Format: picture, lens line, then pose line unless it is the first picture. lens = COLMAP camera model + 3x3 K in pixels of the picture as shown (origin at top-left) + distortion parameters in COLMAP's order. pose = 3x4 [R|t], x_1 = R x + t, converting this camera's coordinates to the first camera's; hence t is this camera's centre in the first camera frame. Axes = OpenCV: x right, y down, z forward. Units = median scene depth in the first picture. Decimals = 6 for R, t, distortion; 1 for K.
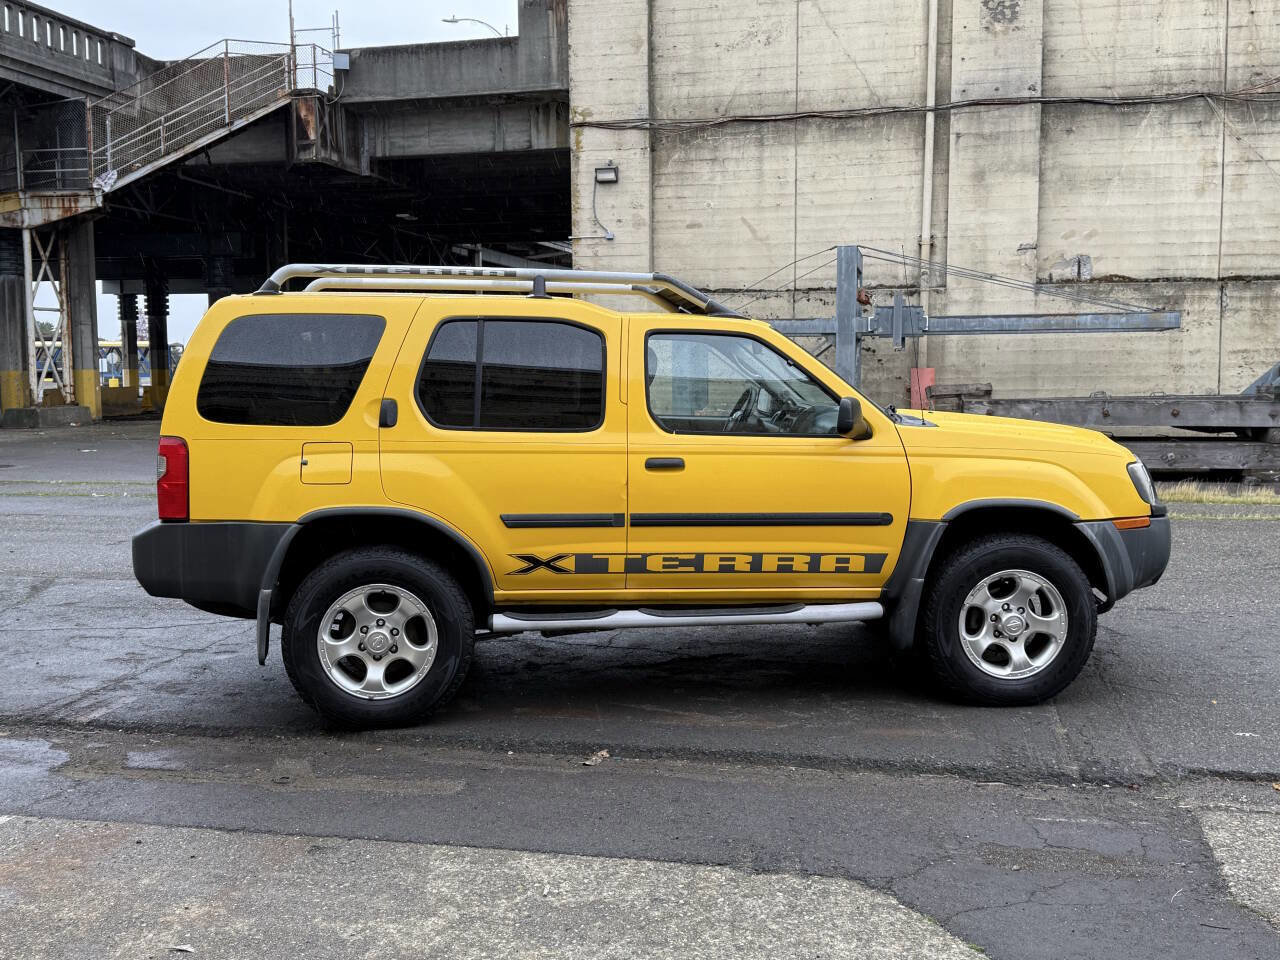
lens RADIAL K [[1287.5, 0, 644.1], [0, 1287.5, 483.2], [0, 0, 1]] dist [0.191871, -0.408694]
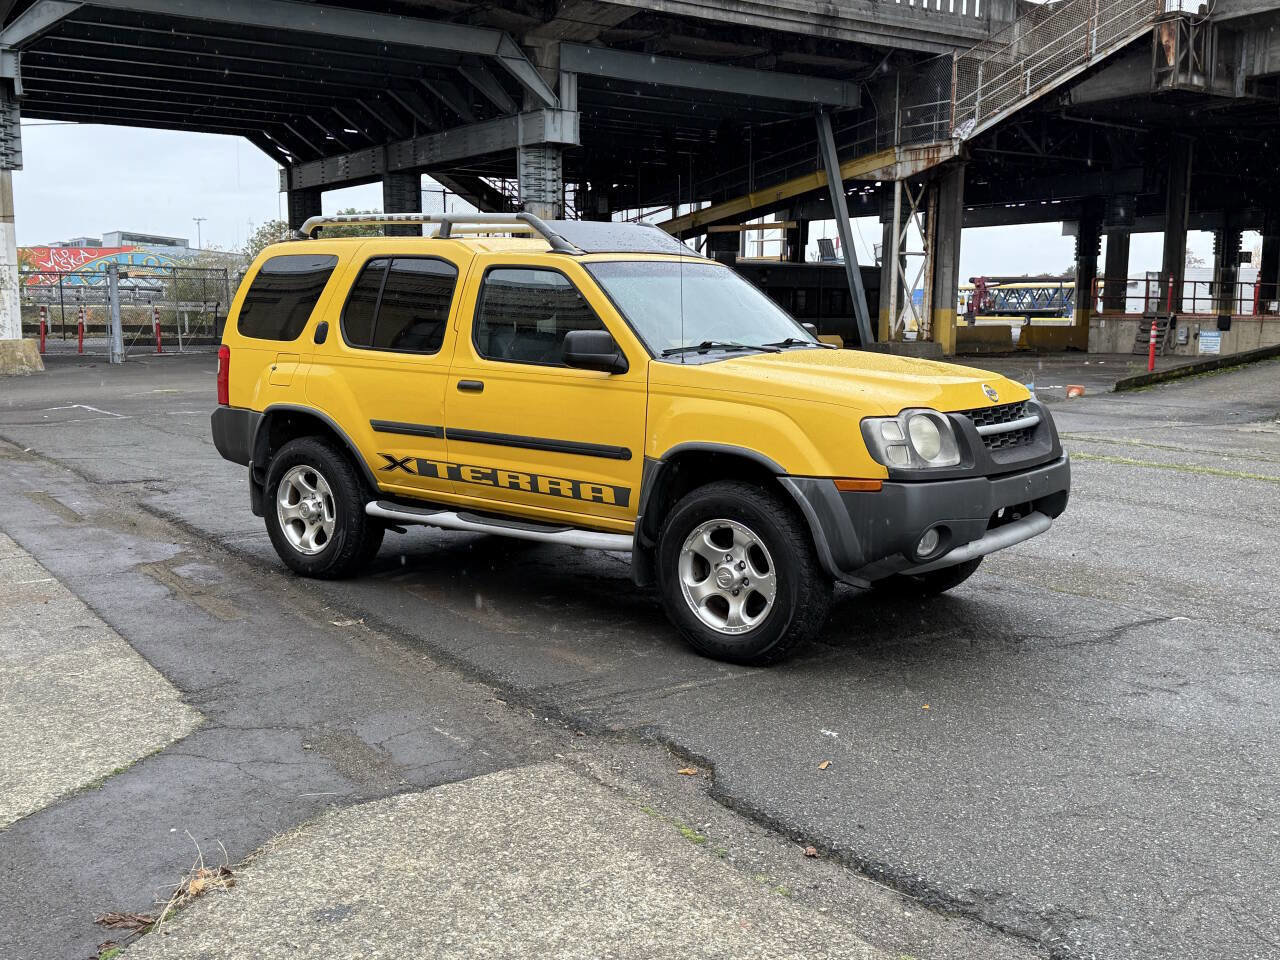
lens RADIAL K [[1287.7, 0, 644.4], [0, 1287.7, 483.0], [0, 0, 1]] dist [0.172173, -0.334607]
pose [[0.720797, 0.105740, -0.685033, 0.266737], [-0.075183, 0.994392, 0.074383, -0.007632], [0.689056, -0.002112, 0.724705, 0.084724]]
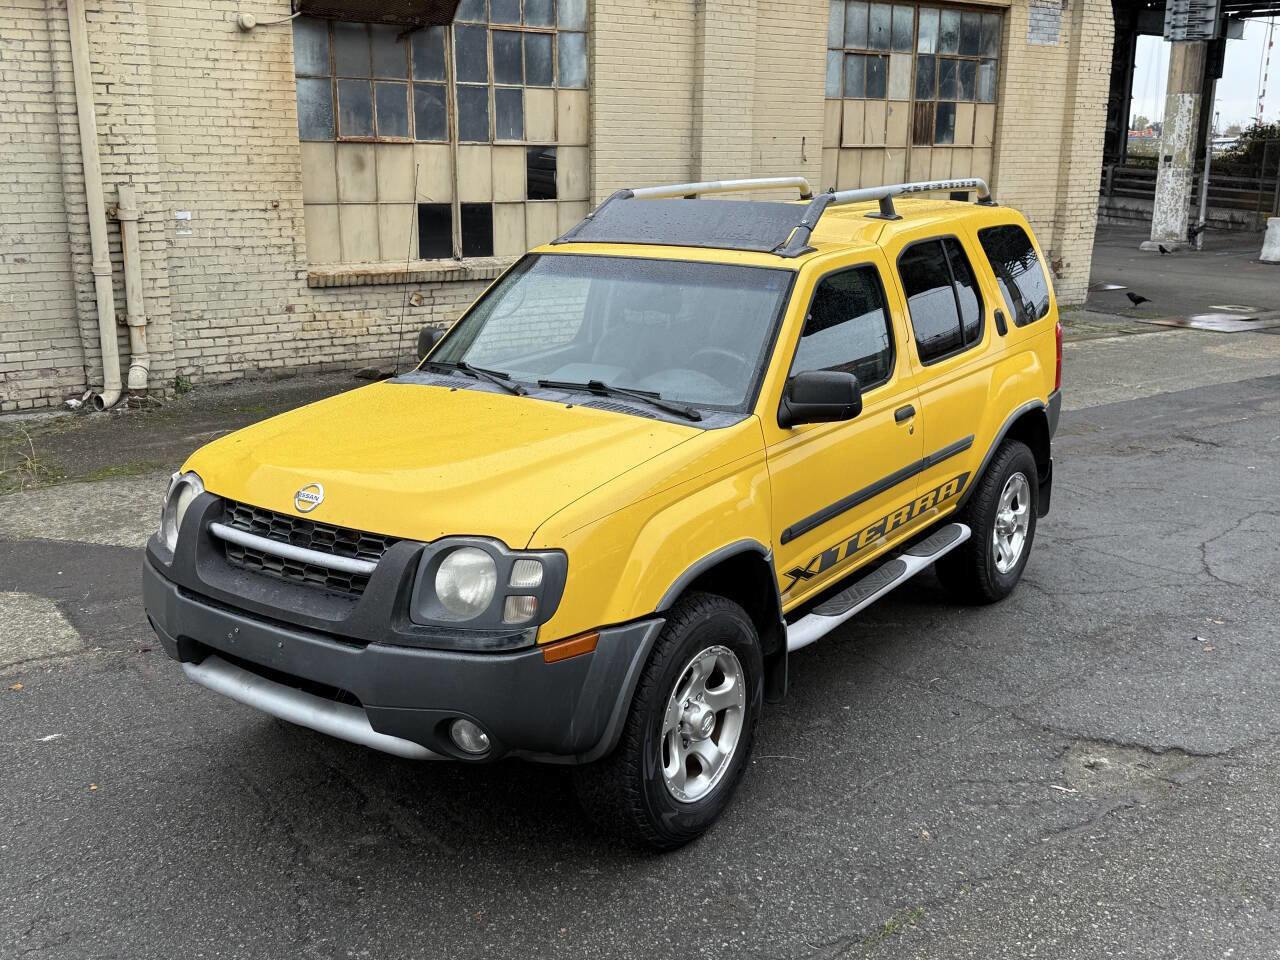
lens RADIAL K [[1287.5, 0, 644.1], [0, 1287.5, 483.2], [0, 0, 1]] dist [0.191871, -0.408694]
pose [[-0.657515, 0.191508, -0.728696, 0.230650], [-0.073747, 0.946155, 0.315202, -0.080797], [0.749823, 0.260990, -0.607988, 0.512717]]
